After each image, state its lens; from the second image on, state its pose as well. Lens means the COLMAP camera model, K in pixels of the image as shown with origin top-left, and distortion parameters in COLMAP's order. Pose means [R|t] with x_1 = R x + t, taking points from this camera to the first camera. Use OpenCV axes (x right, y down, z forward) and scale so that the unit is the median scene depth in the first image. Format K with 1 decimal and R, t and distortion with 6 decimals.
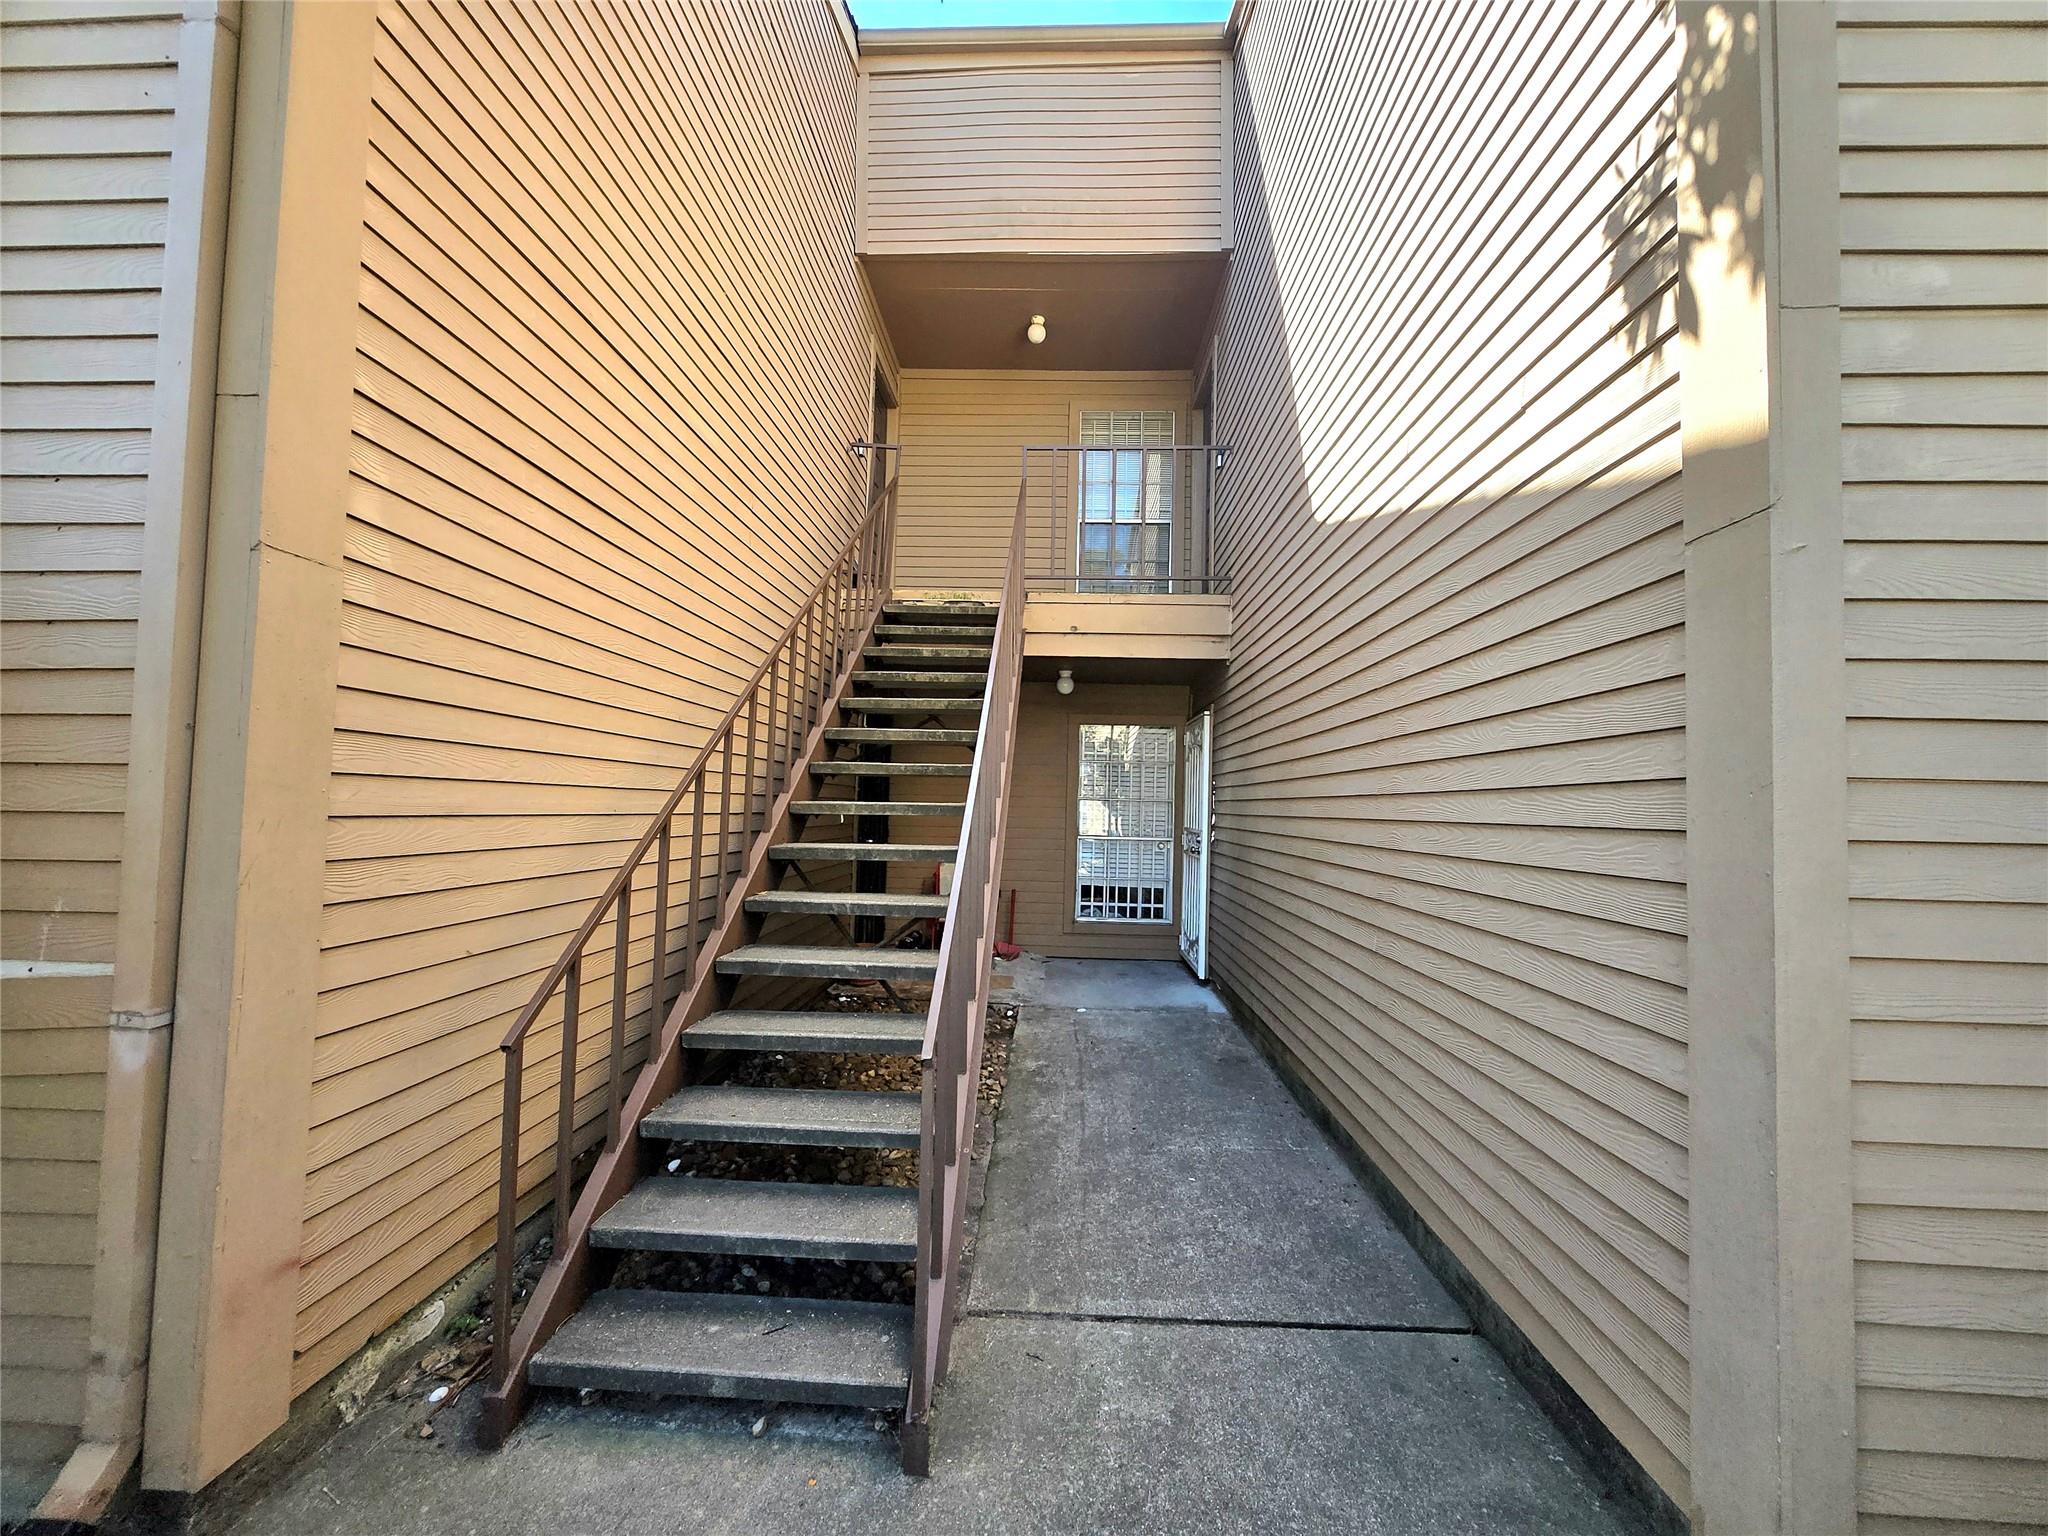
lens RADIAL K [[799.7, 0, 1022.2], [0, 799.7, 771.7], [0, 0, 1]] dist [0.001617, -0.000428]
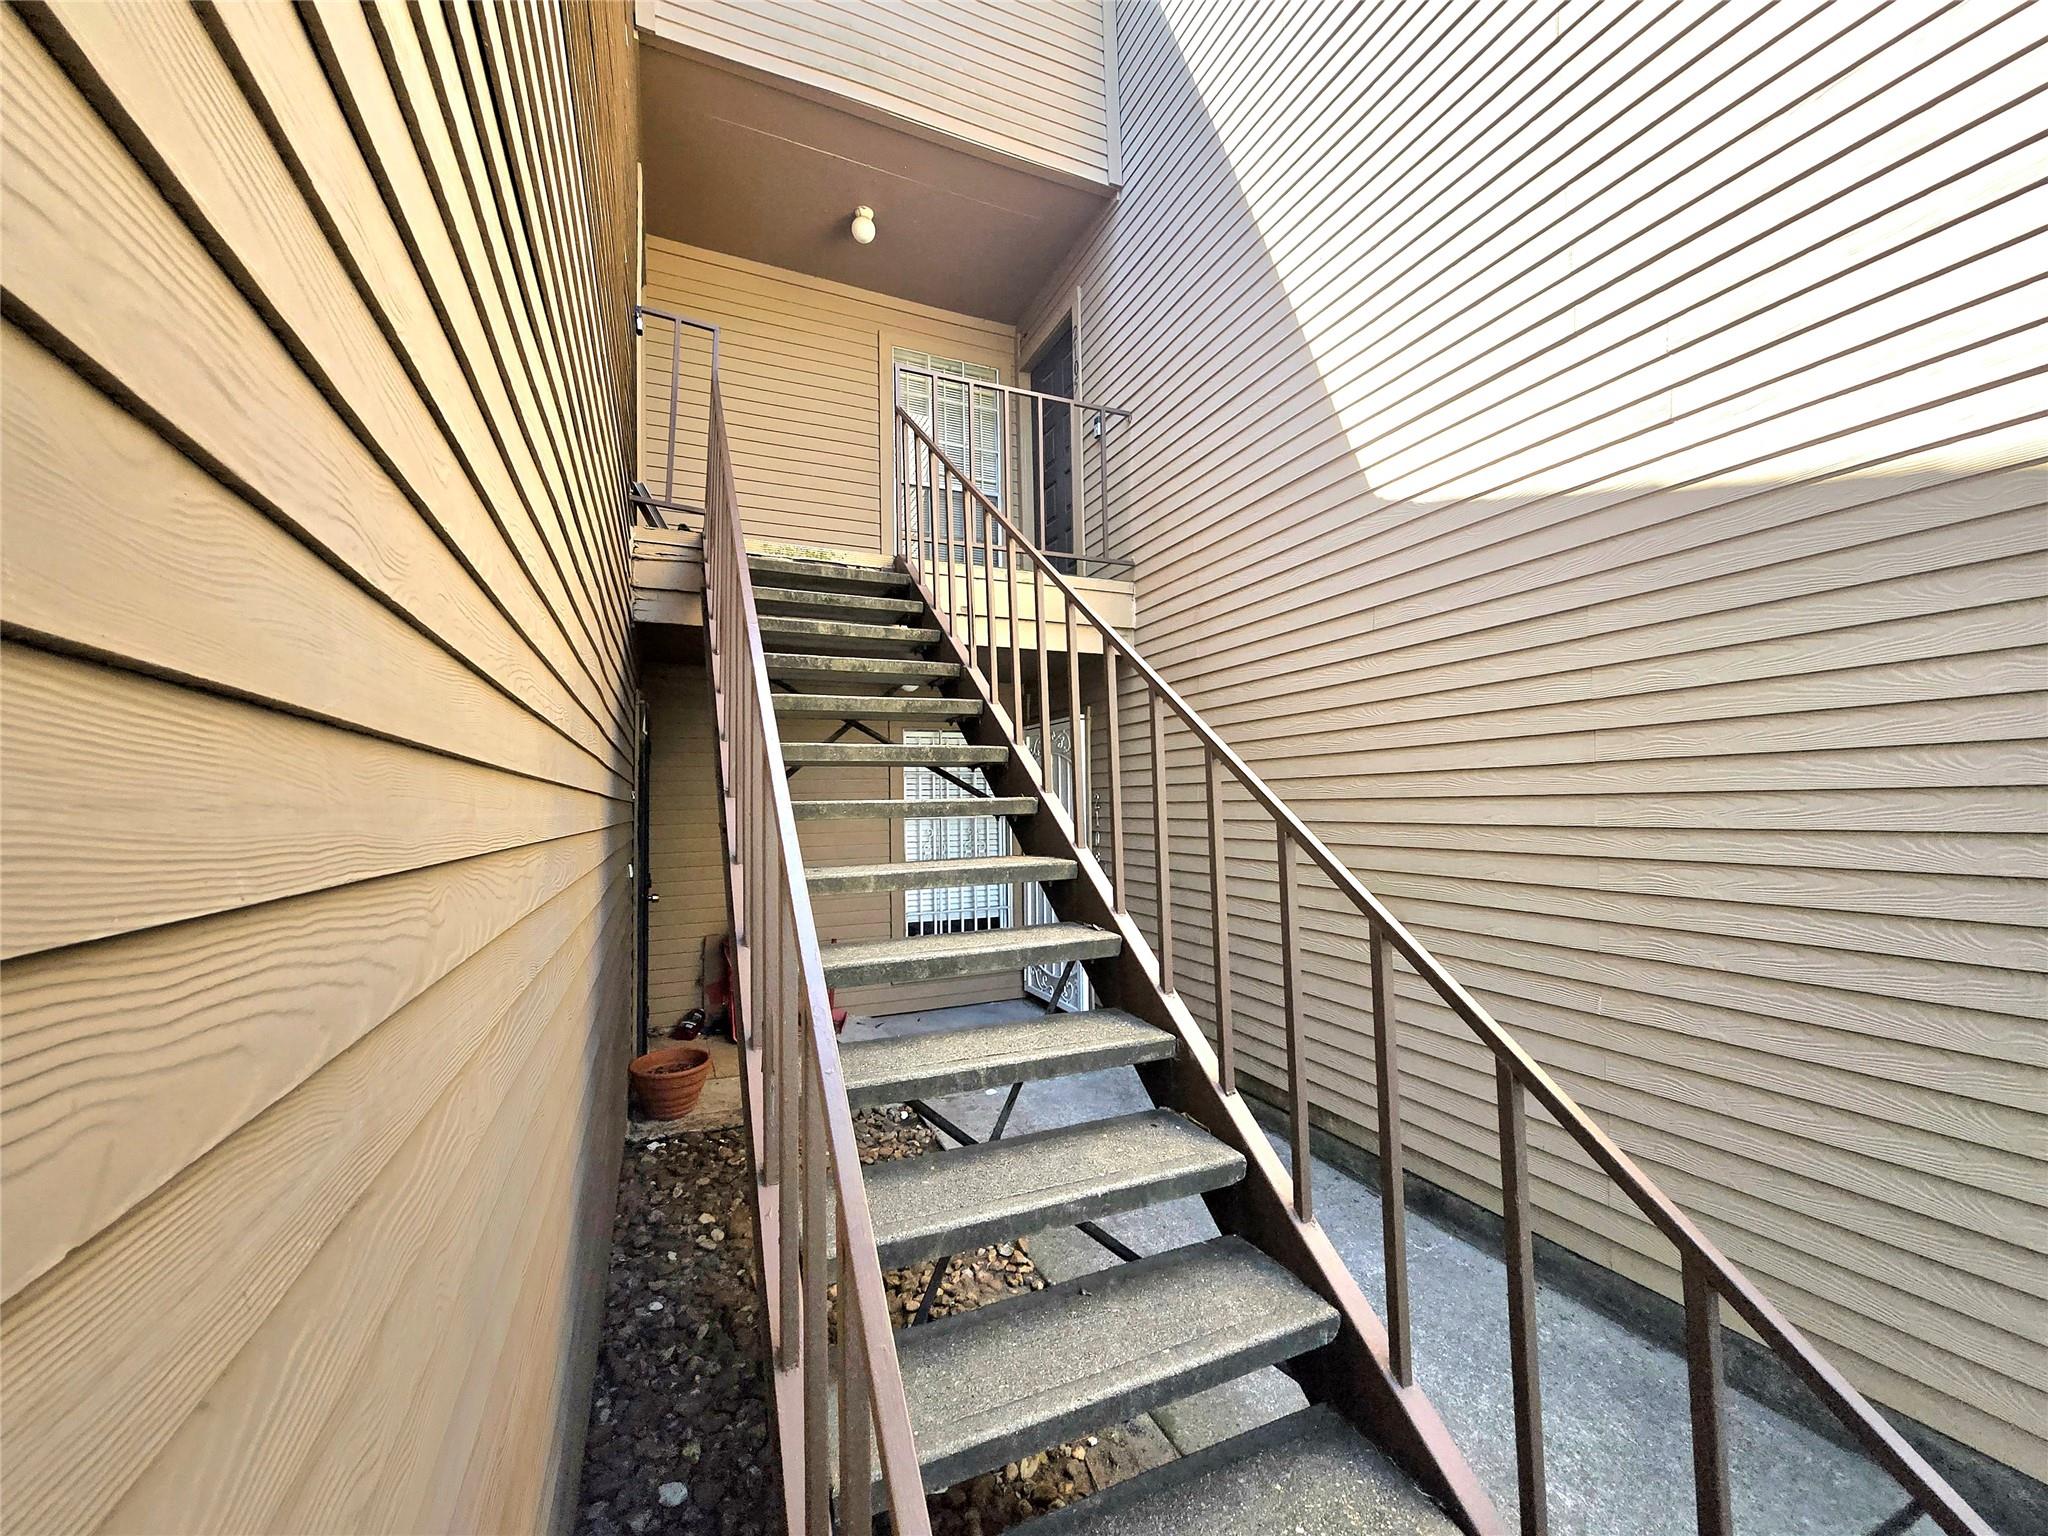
lens RADIAL K [[799.7, 0, 1024.0], [0, 799.7, 766.8], [0, 0, 1]] dist [0.001617, -0.000428]
pose [[0.893371, -0.023138, 0.448724, -0.233747], [0.022815, 0.999721, 0.006127, -0.026310], [-0.448741, 0.004764, 0.893649, 0.262205]]
